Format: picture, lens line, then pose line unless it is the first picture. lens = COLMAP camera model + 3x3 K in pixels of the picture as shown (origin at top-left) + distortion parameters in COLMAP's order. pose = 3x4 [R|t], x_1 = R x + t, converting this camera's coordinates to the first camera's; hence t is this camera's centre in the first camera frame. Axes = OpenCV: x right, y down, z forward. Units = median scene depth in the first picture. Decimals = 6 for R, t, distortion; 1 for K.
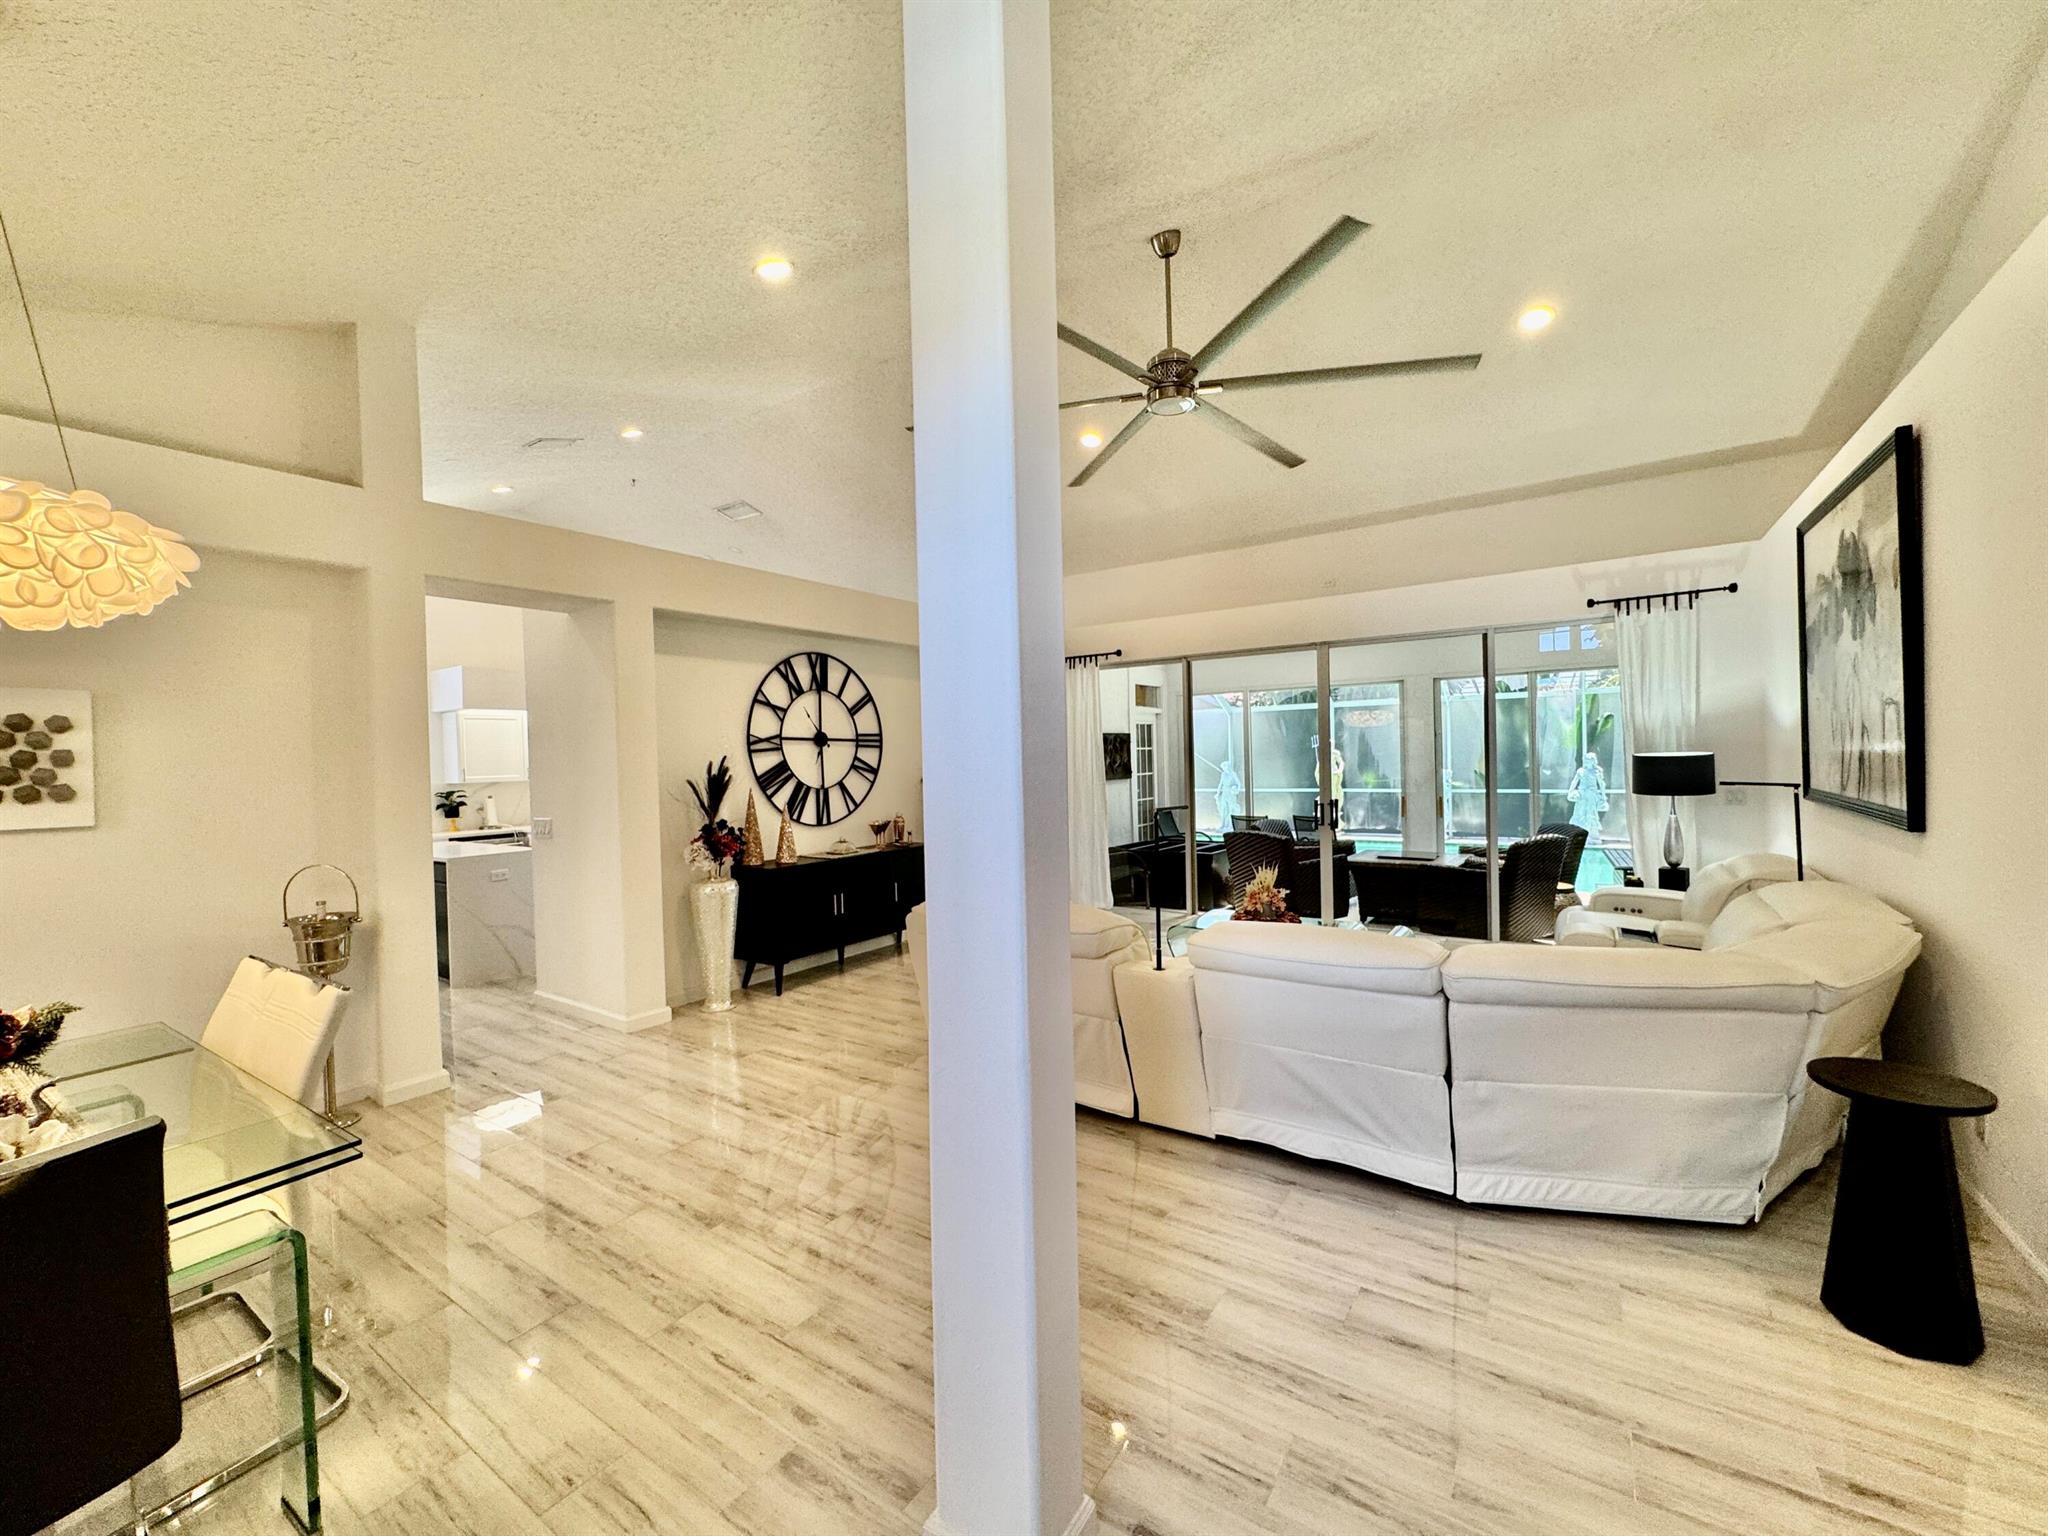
lens RADIAL K [[823.4, 0, 1022.6], [0, 823.4, 769.8], [0, 0, 1]] dist [-0.000207, -0.000360]
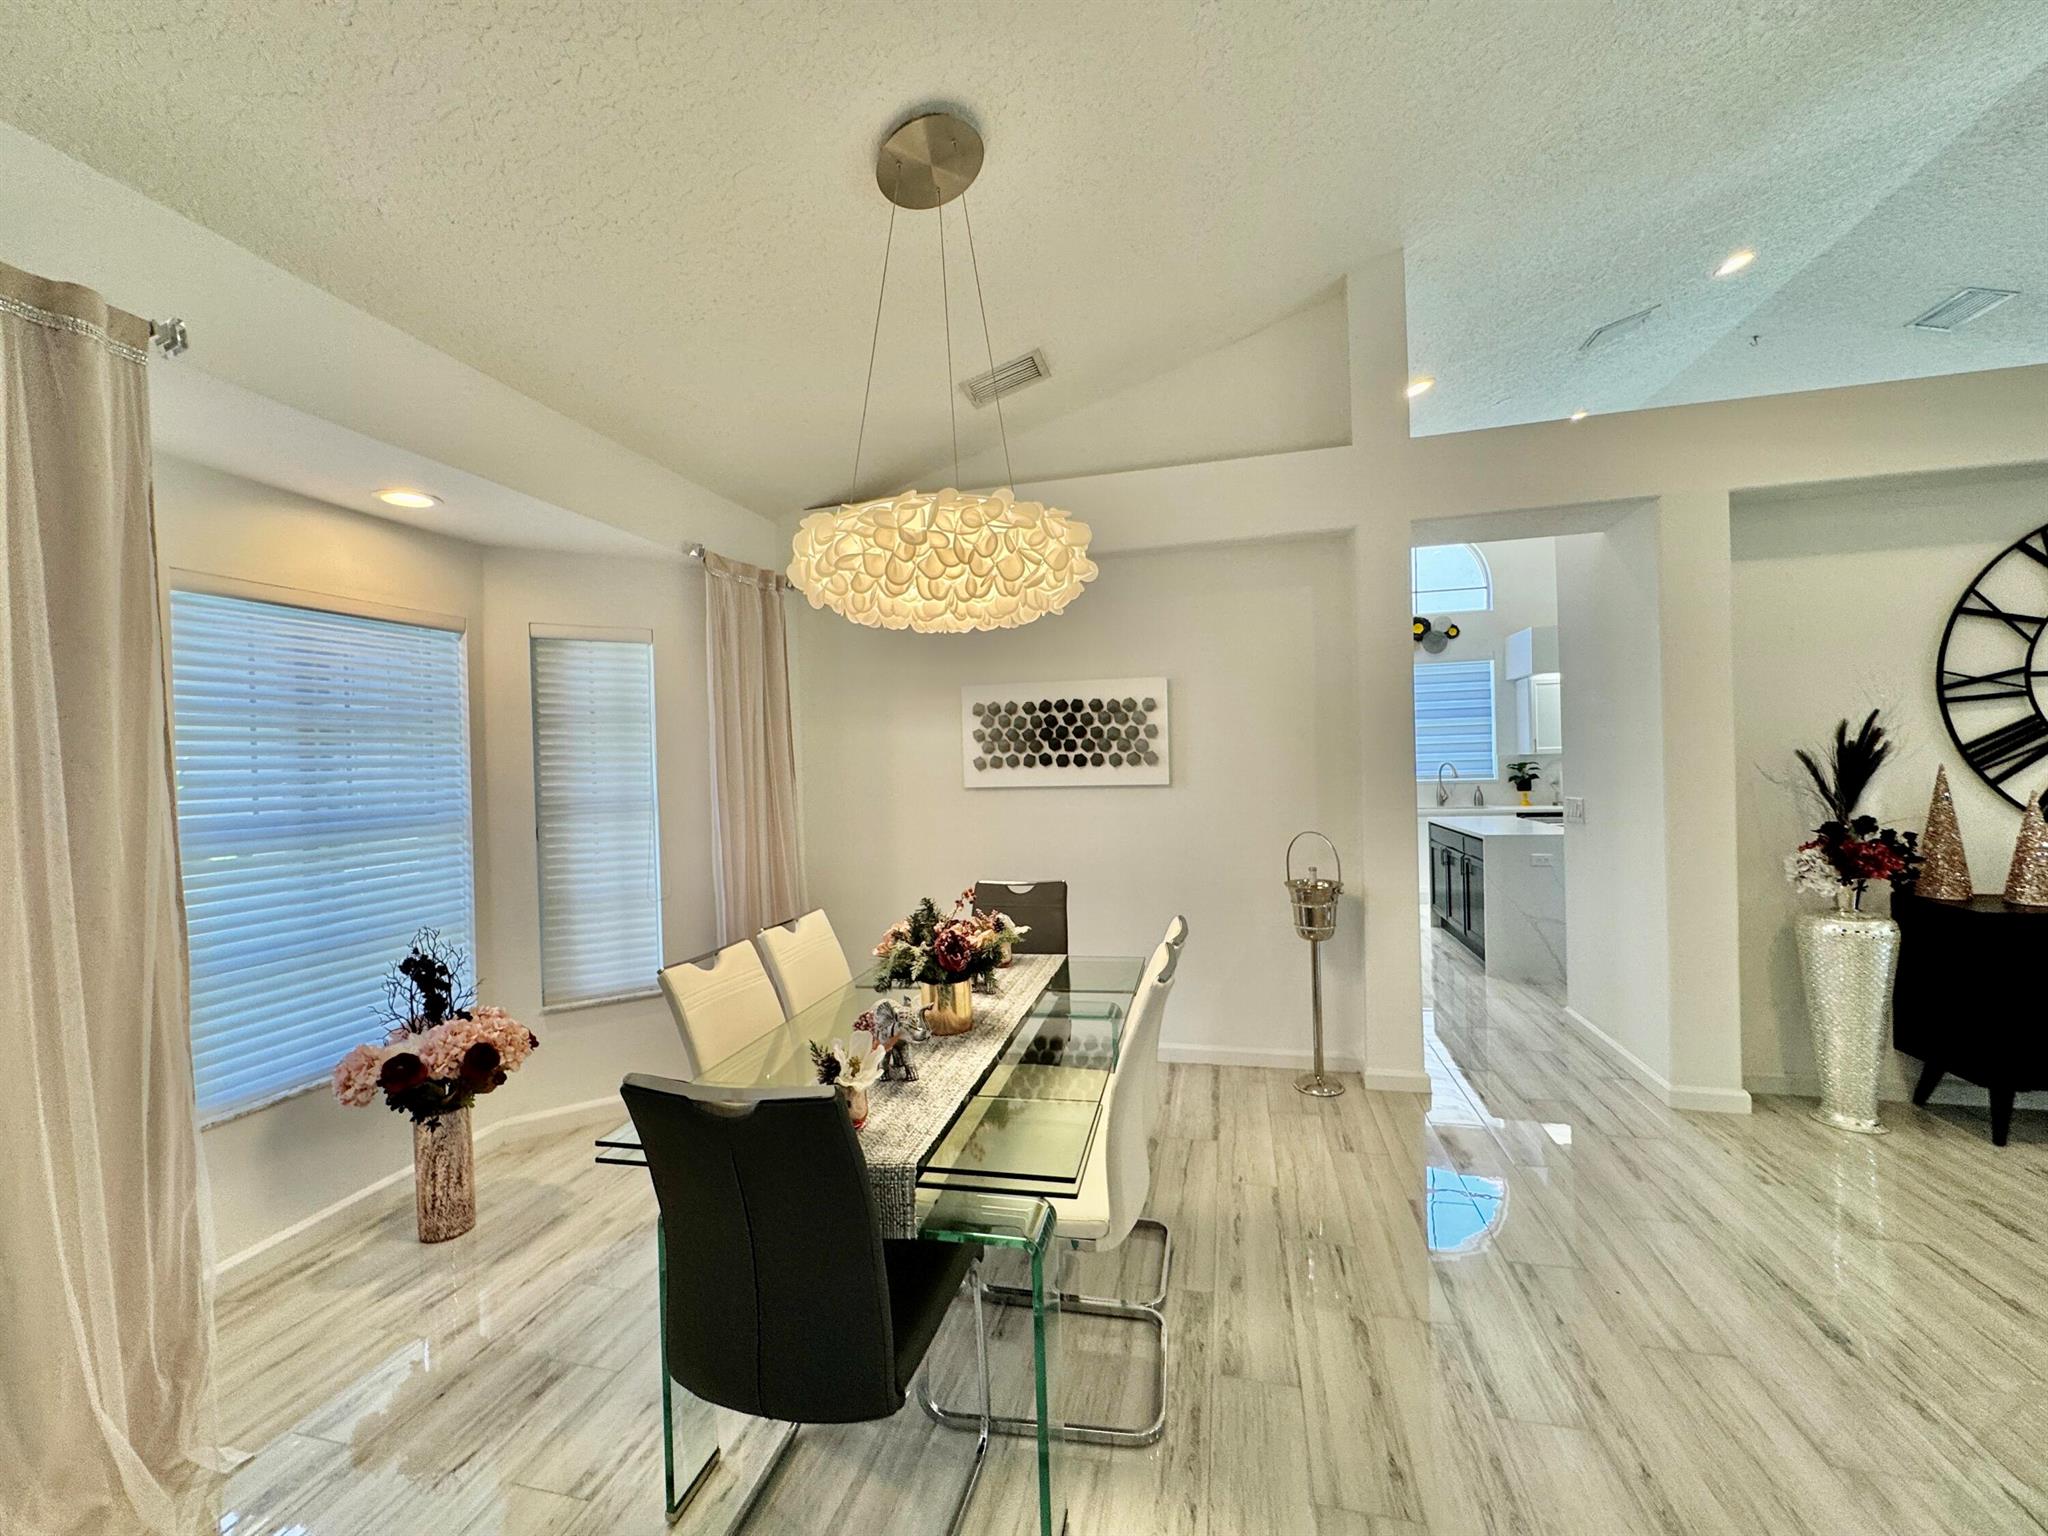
lens RADIAL K [[819.7, 0, 1030.9], [0, 819.7, 773.4], [0, 0, 1]] dist [-0.000980, -0.000066]
pose [[0.351065, 0.028052, -0.935931, -0.020284], [0.007046, 0.999444, 0.032598, 0.005319], [0.936325, -0.018038, 0.350672, 0.221026]]
